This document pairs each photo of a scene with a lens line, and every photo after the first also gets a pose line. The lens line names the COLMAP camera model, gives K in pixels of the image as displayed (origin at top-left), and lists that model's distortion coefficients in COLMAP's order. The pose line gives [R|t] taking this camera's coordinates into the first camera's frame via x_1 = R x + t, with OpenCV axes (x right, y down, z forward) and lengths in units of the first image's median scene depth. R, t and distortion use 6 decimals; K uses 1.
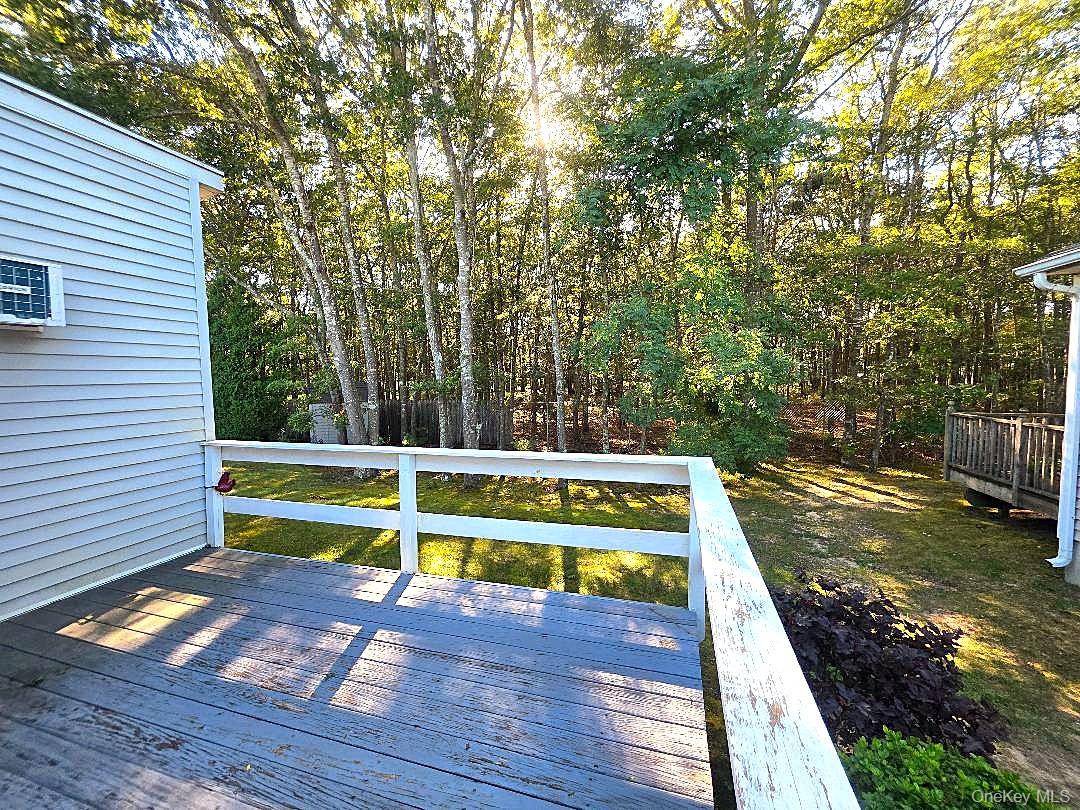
lens RADIAL K [[442.1, 0, 540.0], [0, 442.1, 405.0], [0, 0, 1]] dist [0.001284, -0.000048]
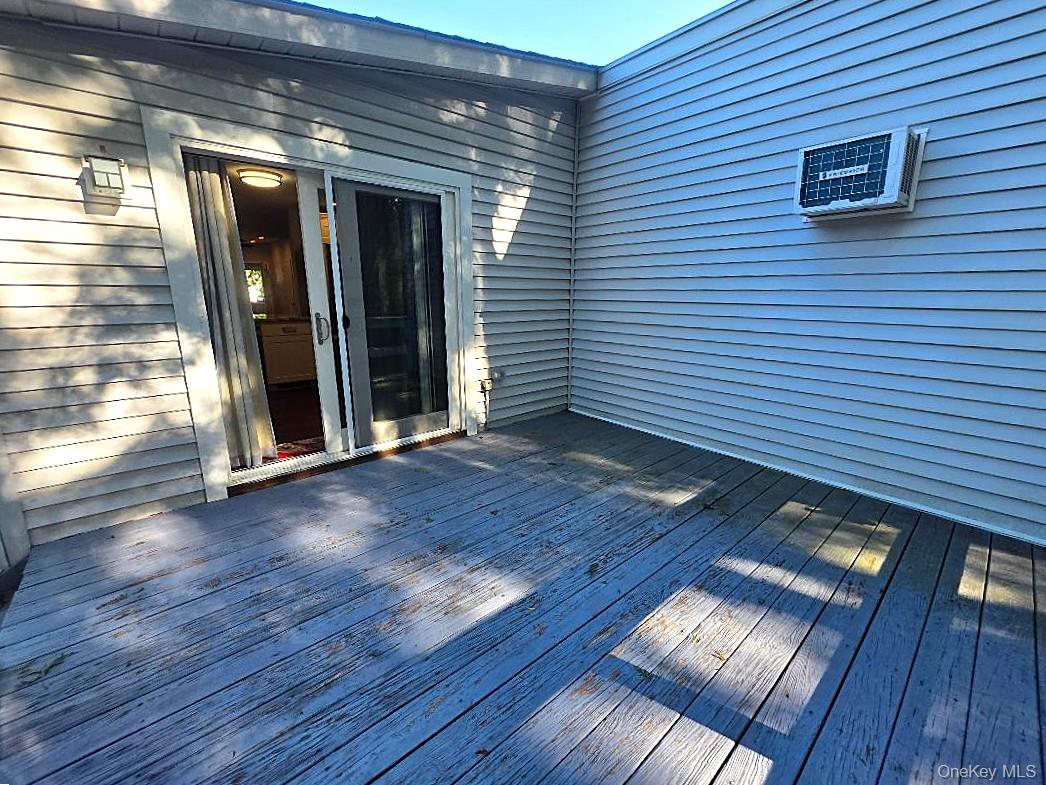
lens RADIAL K [[428.1, 0, 523.0], [0, 428.1, 392.5], [0, 0, 1]] dist [0.001284, -0.000048]
pose [[-0.528149, 0.207878, -0.823313, 0.091606], [-0.054193, 0.959344, 0.276989, -0.011603], [0.847420, 0.190909, -0.495411, 0.895183]]
